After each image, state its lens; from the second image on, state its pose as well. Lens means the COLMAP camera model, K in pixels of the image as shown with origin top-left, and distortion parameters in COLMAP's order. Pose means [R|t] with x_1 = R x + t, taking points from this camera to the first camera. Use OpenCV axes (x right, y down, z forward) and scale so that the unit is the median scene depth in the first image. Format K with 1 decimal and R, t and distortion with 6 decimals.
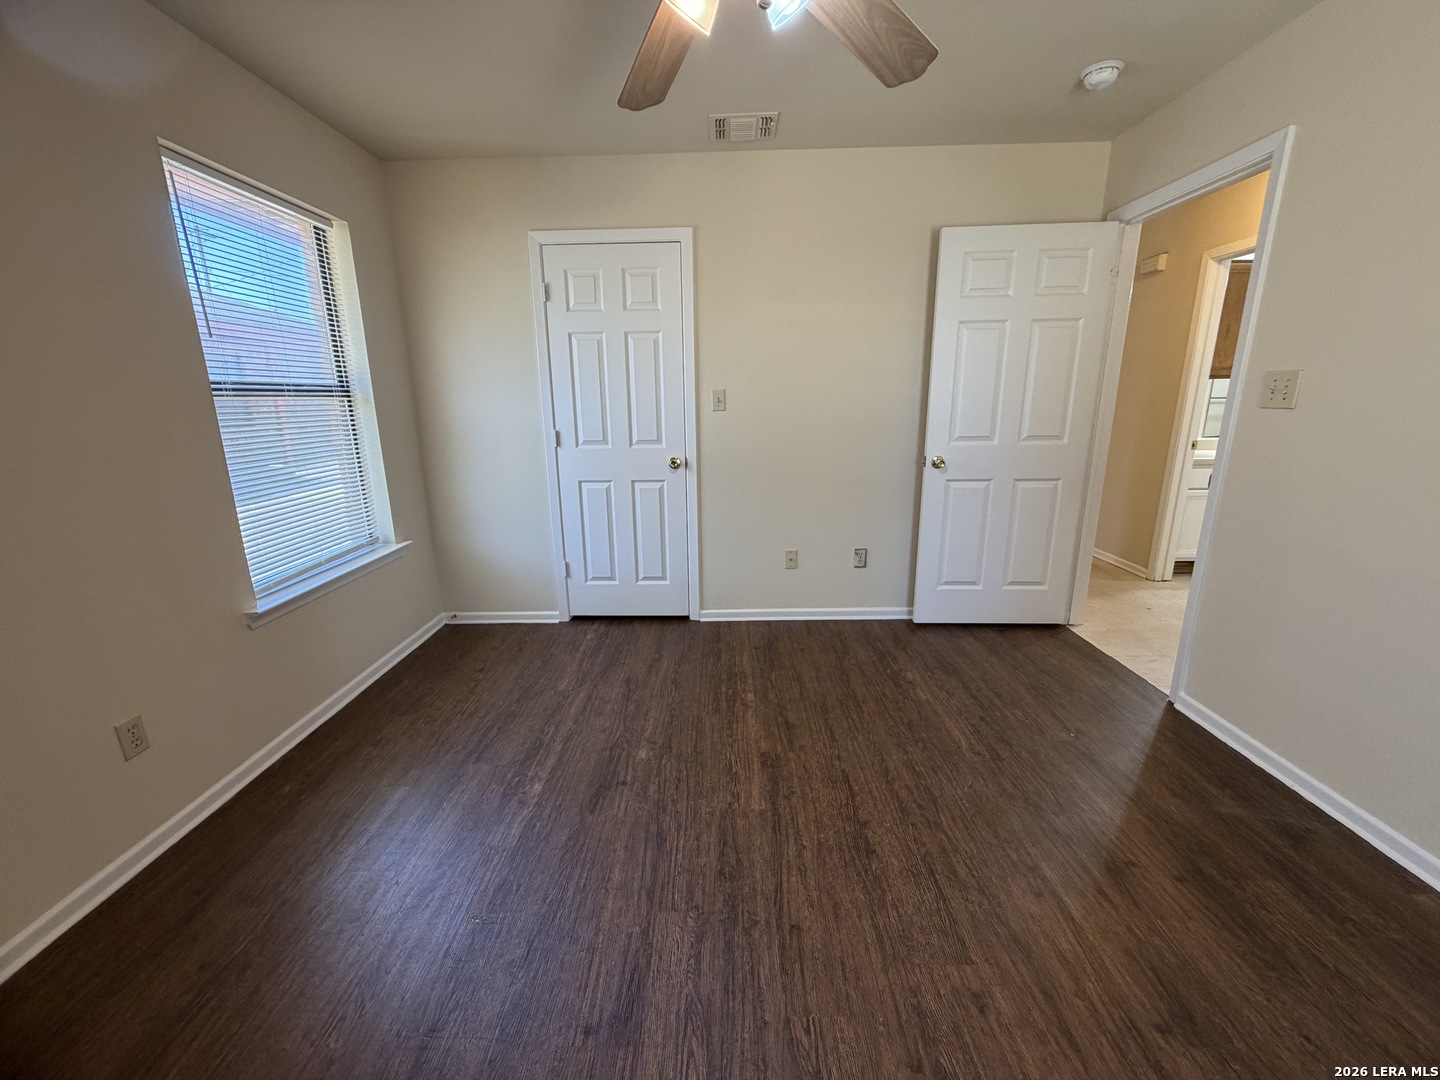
lens RADIAL K [[577.6, 0, 713.3], [0, 577.6, 538.7], [0, 0, 1]] dist [0.000555, 0.000016]
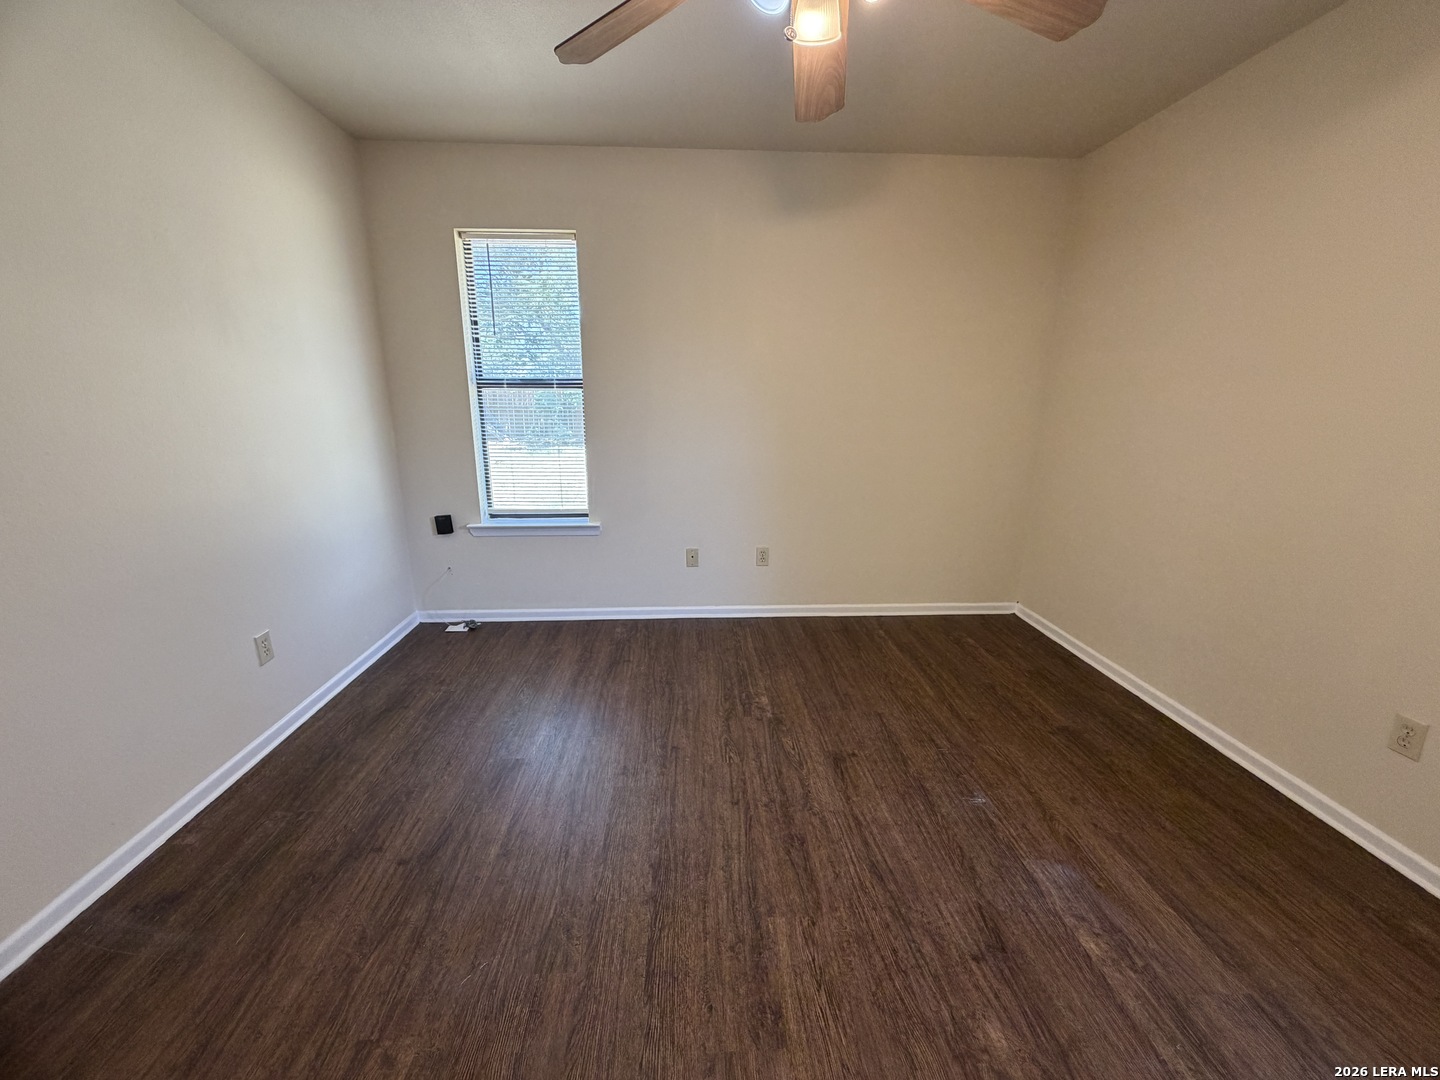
lens RADIAL K [[577.6, 0, 713.3], [0, 577.6, 538.7], [0, 0, 1]] dist [0.000555, 0.000016]
pose [[-0.997634, 0.025132, -0.063996, 0.216490], [-0.007552, 0.885108, 0.465325, -0.386409], [0.068338, 0.464707, -0.882824, 1.560507]]
